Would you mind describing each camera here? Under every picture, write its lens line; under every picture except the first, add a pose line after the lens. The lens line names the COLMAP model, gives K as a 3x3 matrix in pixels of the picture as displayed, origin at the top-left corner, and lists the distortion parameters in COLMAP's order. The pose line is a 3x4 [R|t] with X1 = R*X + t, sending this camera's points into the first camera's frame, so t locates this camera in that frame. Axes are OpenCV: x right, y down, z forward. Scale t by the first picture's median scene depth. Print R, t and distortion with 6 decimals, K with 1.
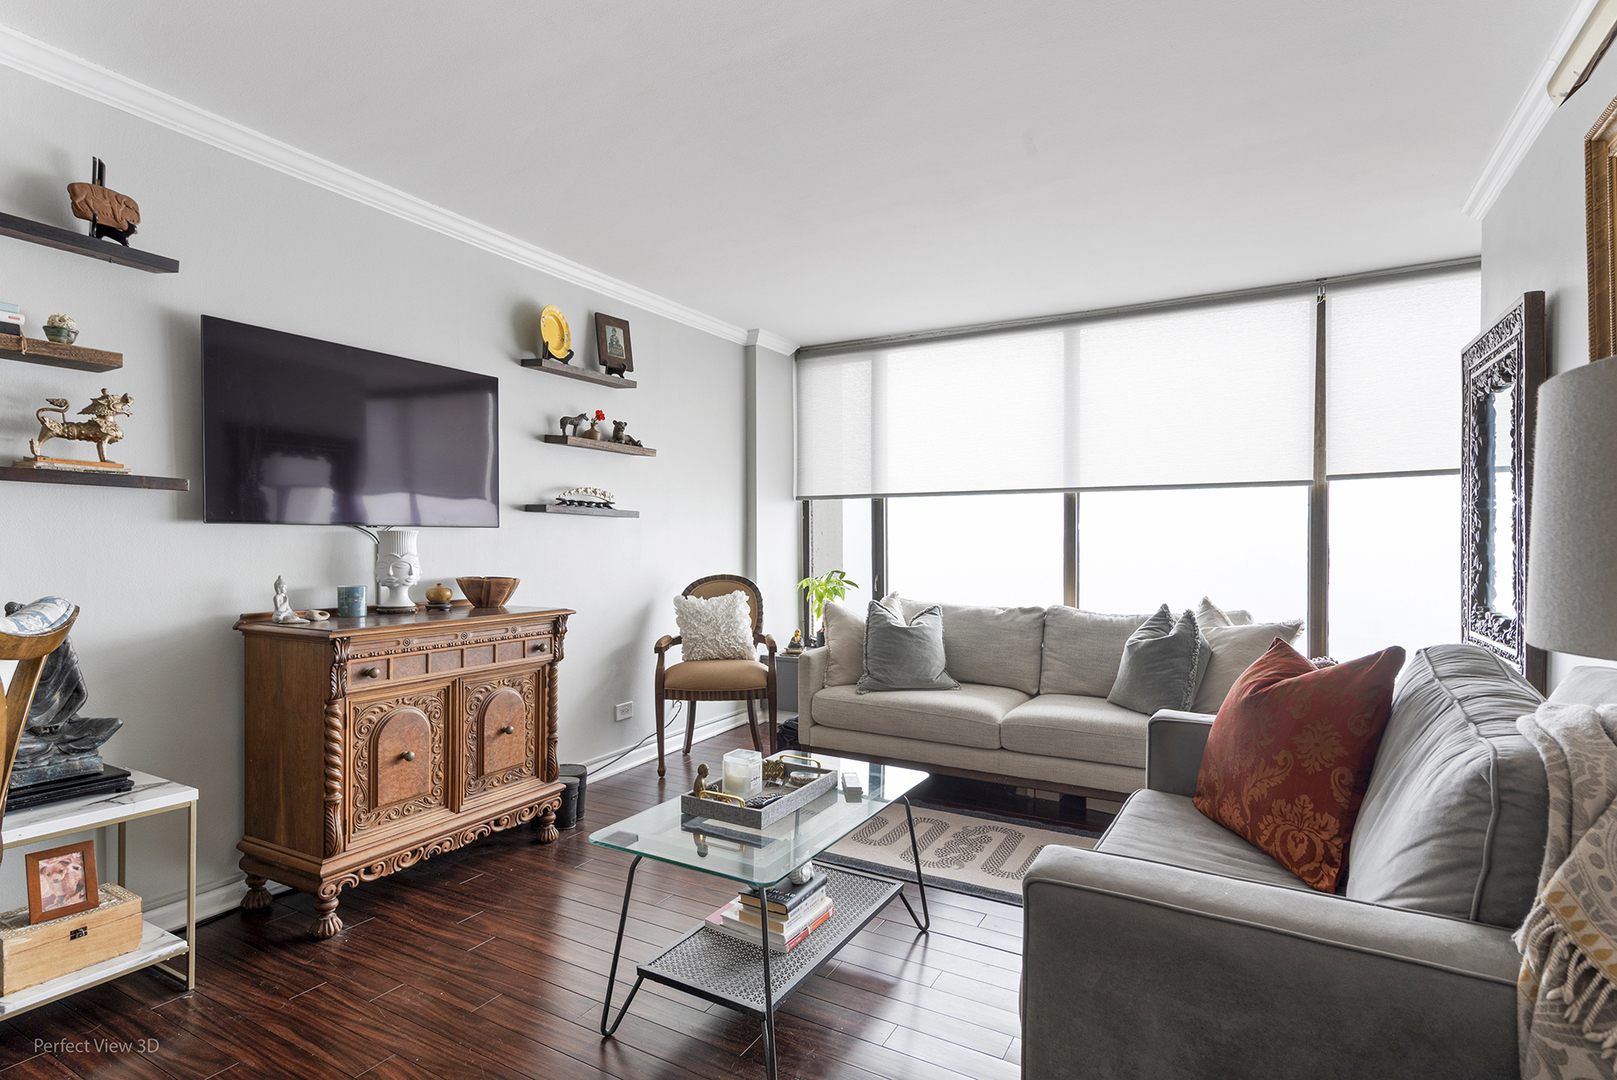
lens RADIAL K [[815.8, 0, 778.6], [0, 815.8, 540.3], [0, 0, 1]] dist [0.001976, -0.000323]
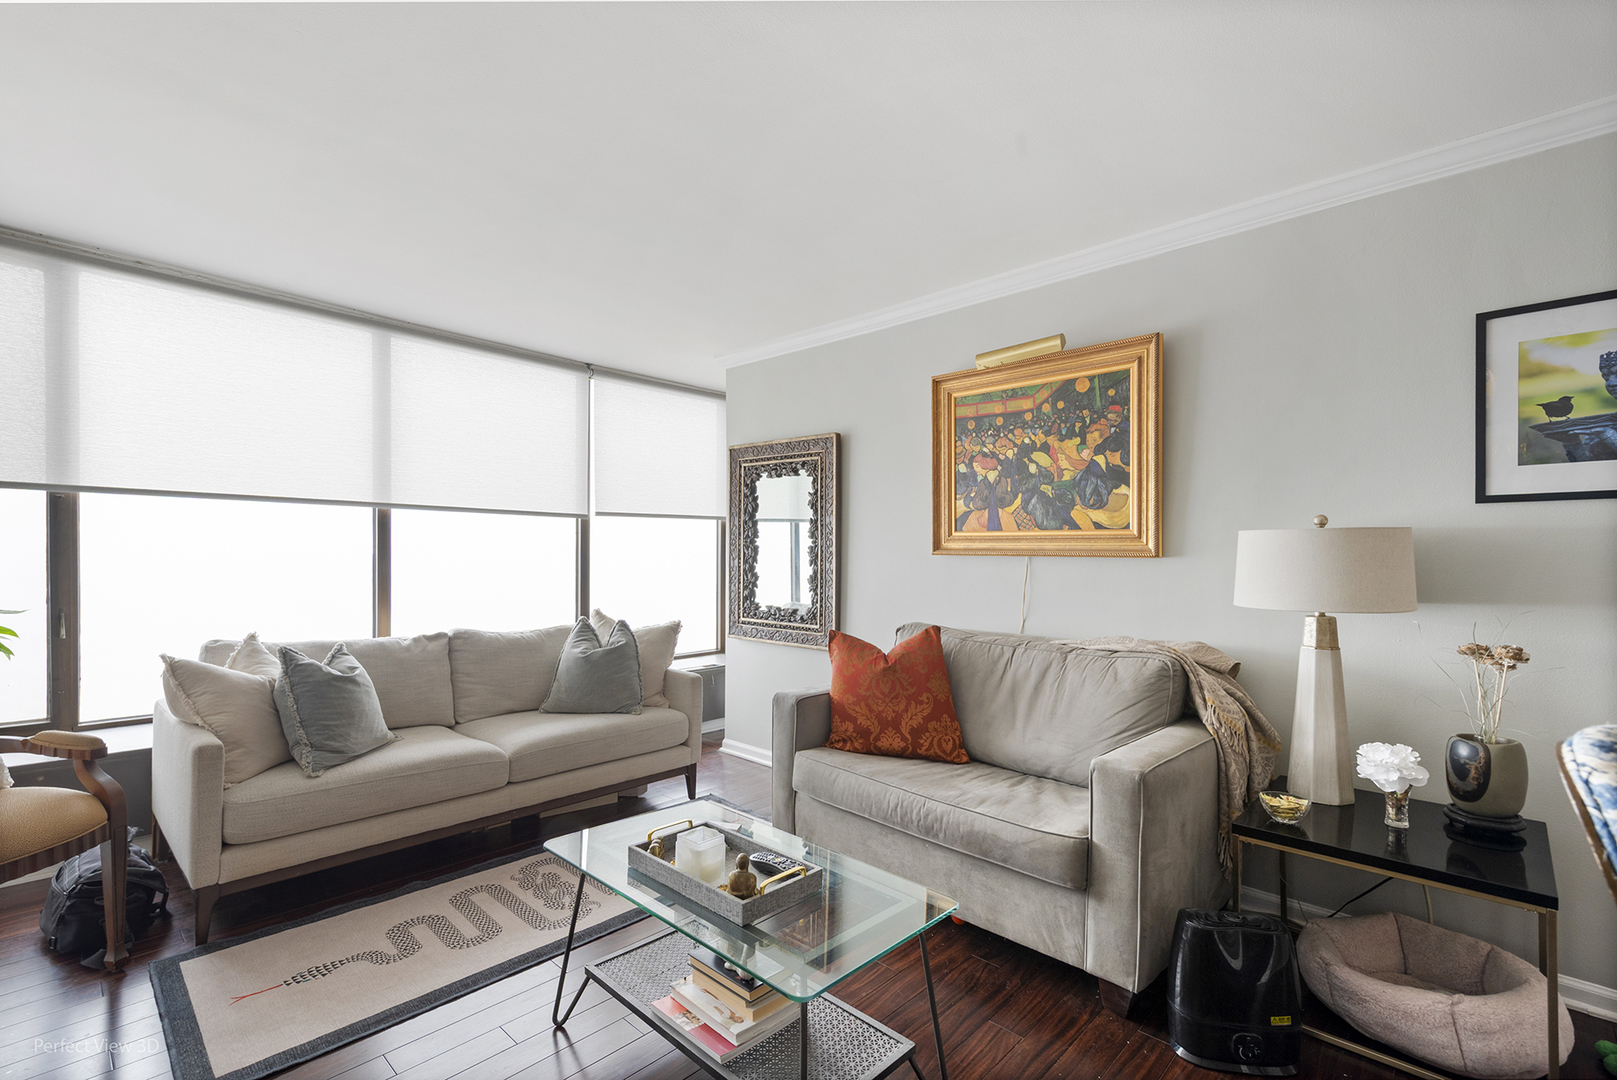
lens RADIAL K [[722.6, 0, 801.0], [0, 722.6, 537.8], [0, 0, 1]] dist [0.000180, 0.000027]
pose [[0.211807, 0.026540, 0.976951, -0.439598], [-0.012118, 0.999626, -0.024529, -0.012636], [-0.977236, -0.006644, 0.212050, 0.447501]]
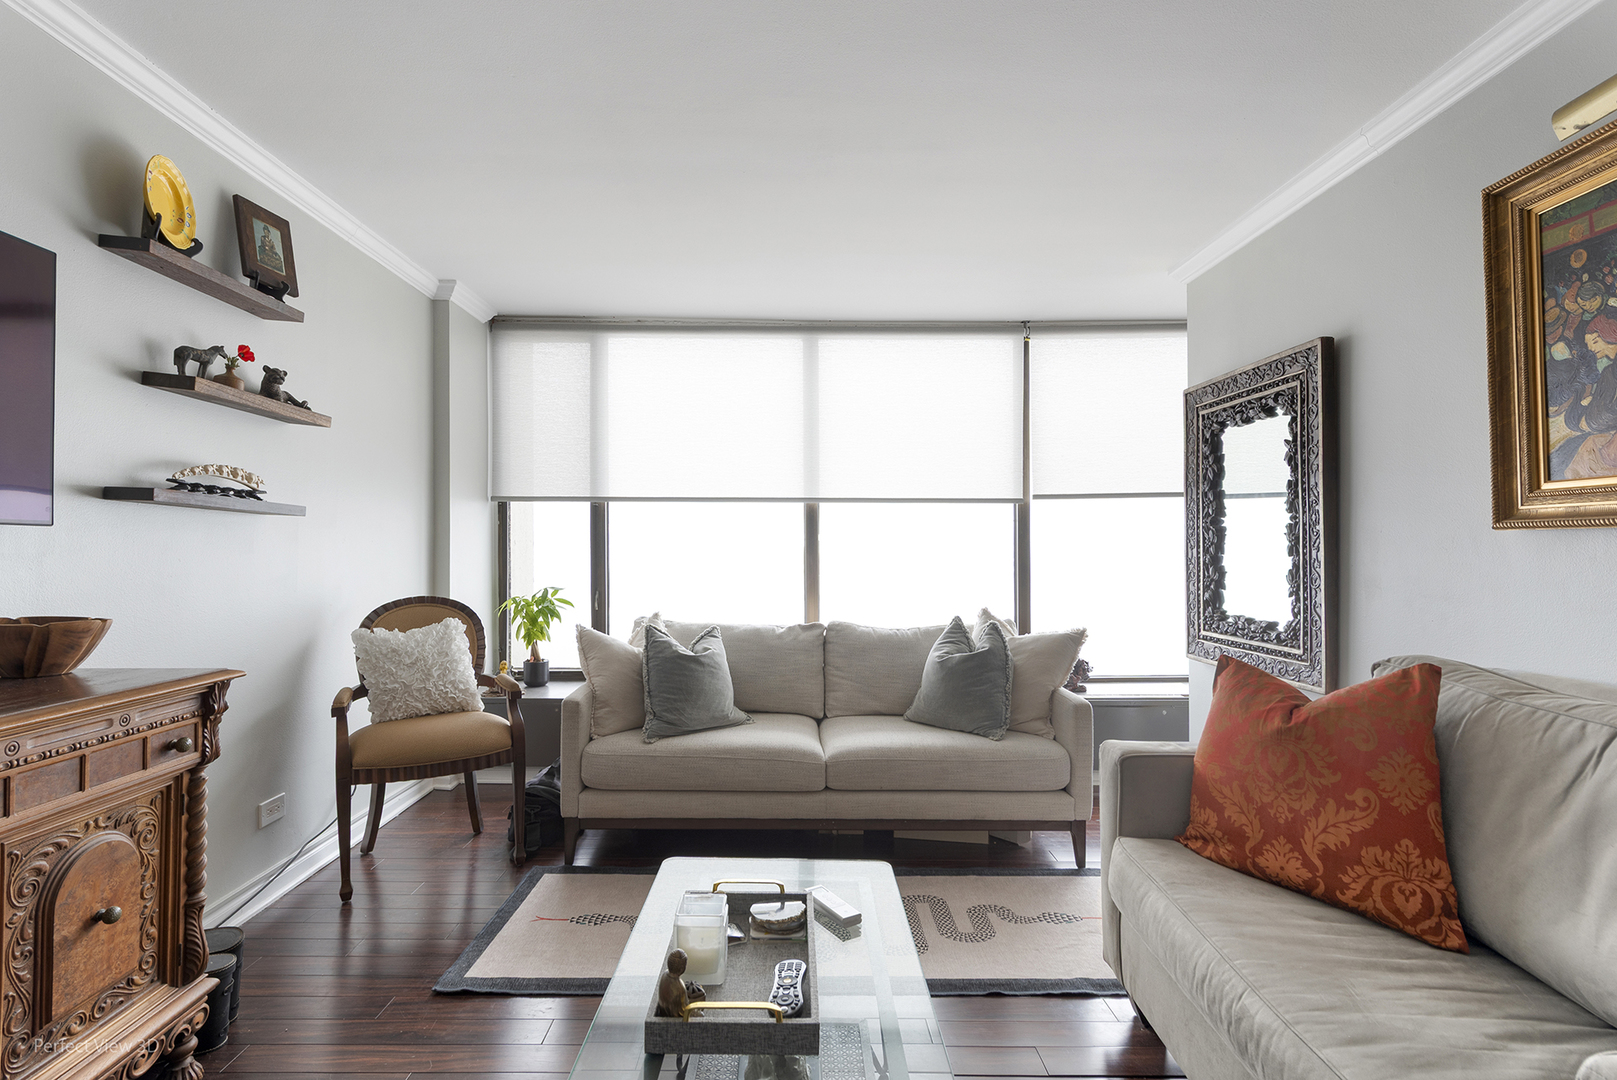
lens RADIAL K [[763.3, 0, 788.5], [0, 763.3, 537.8], [0, 0, 1]] dist [0.018993, -0.014330]
pose [[0.859730, 0.011956, 0.510608, -0.168106], [-0.003445, 0.999839, -0.017610, 0.000044], [-0.510737, 0.013381, 0.859633, 0.284314]]
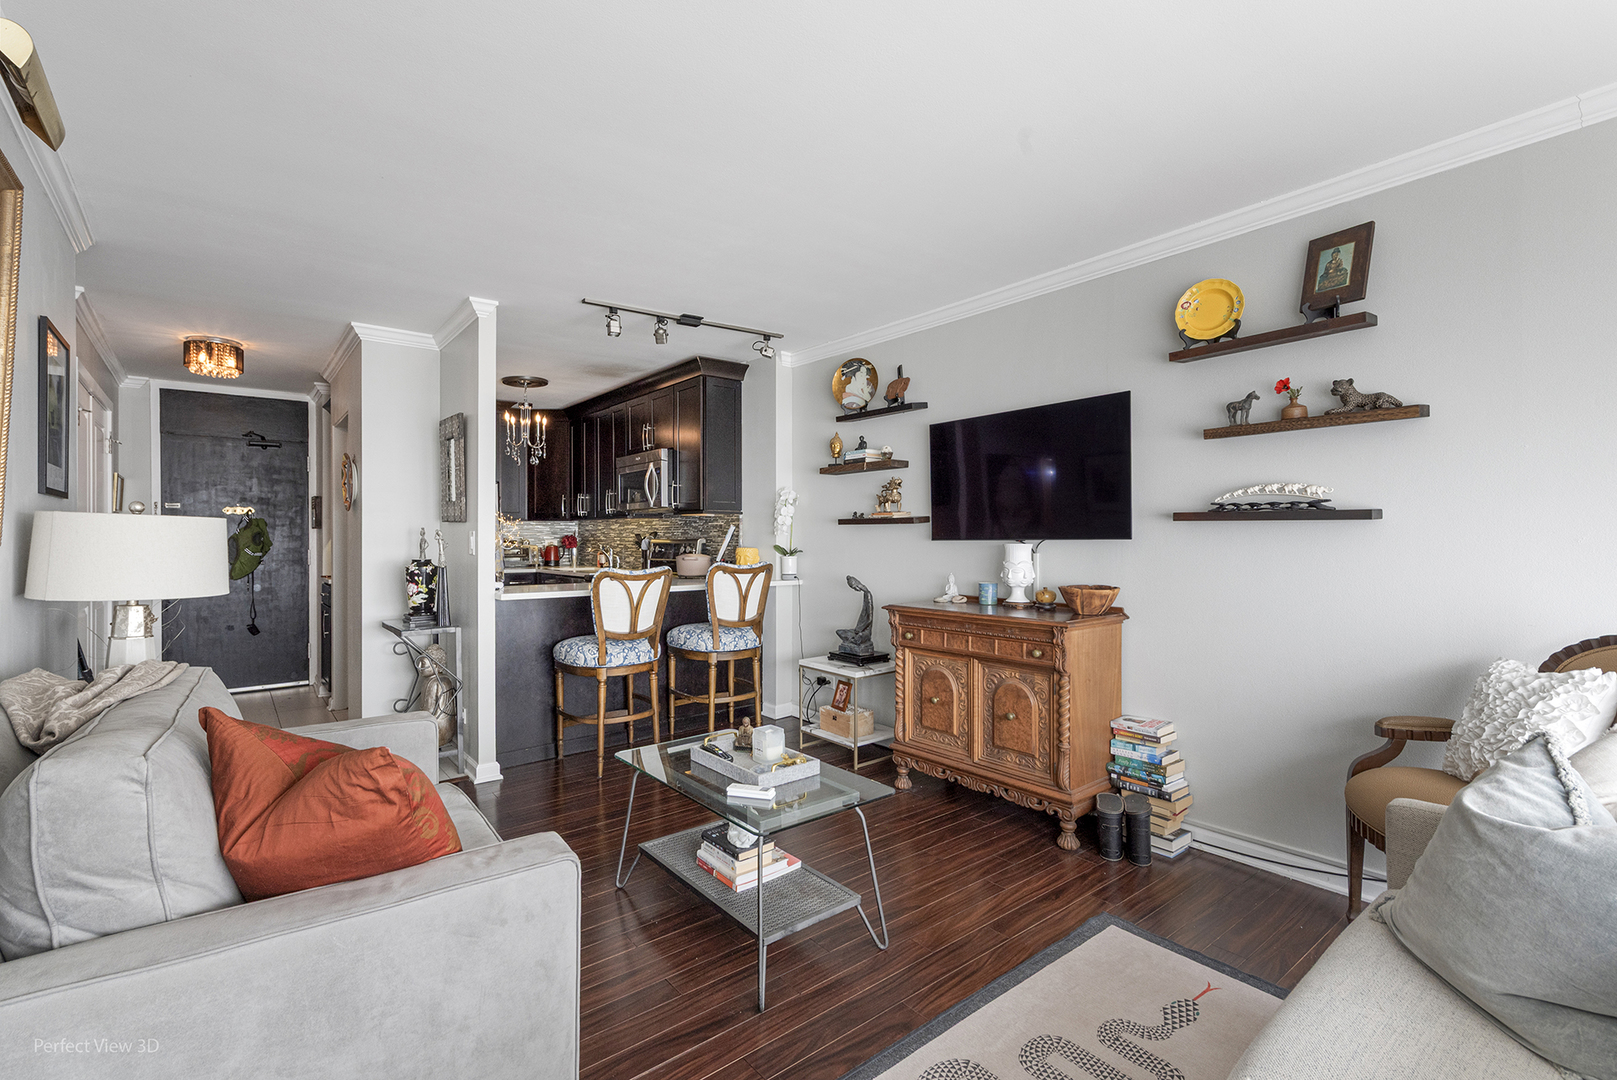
lens RADIAL K [[722.6, 0, 801.0], [0, 722.6, 537.8], [0, 0, 1]] dist [0.000180, 0.000027]
pose [[-0.349880, -0.002971, -0.936790, 0.588678], [0.008219, 0.999947, -0.006241, -0.014359], [0.936758, -0.009883, -0.349837, 0.862800]]
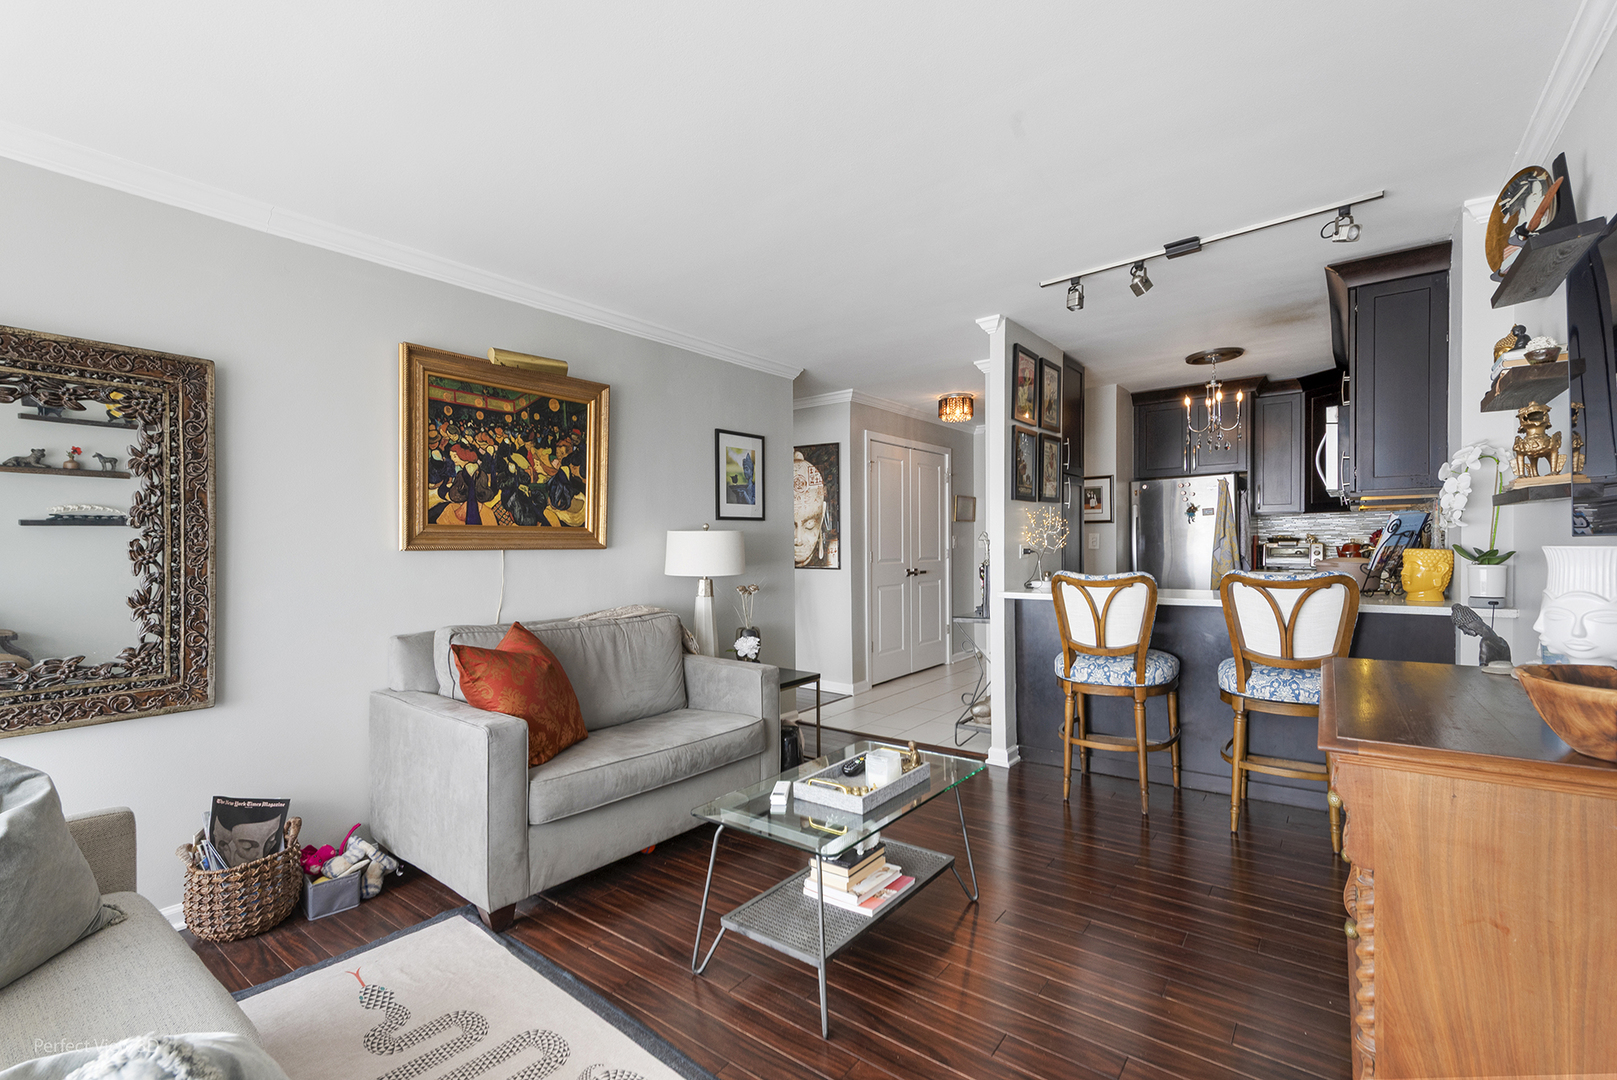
lens RADIAL K [[710.1, 0, 785.6], [0, 710.1, 549.1], [0, 0, 1]] dist [-0.001101, -0.000134]
pose [[-0.991958, 0.010944, 0.126096, -0.021982], [0.010954, 0.999940, -0.000618, -0.011692], [-0.126095, 0.000768, -0.992018, 1.187447]]
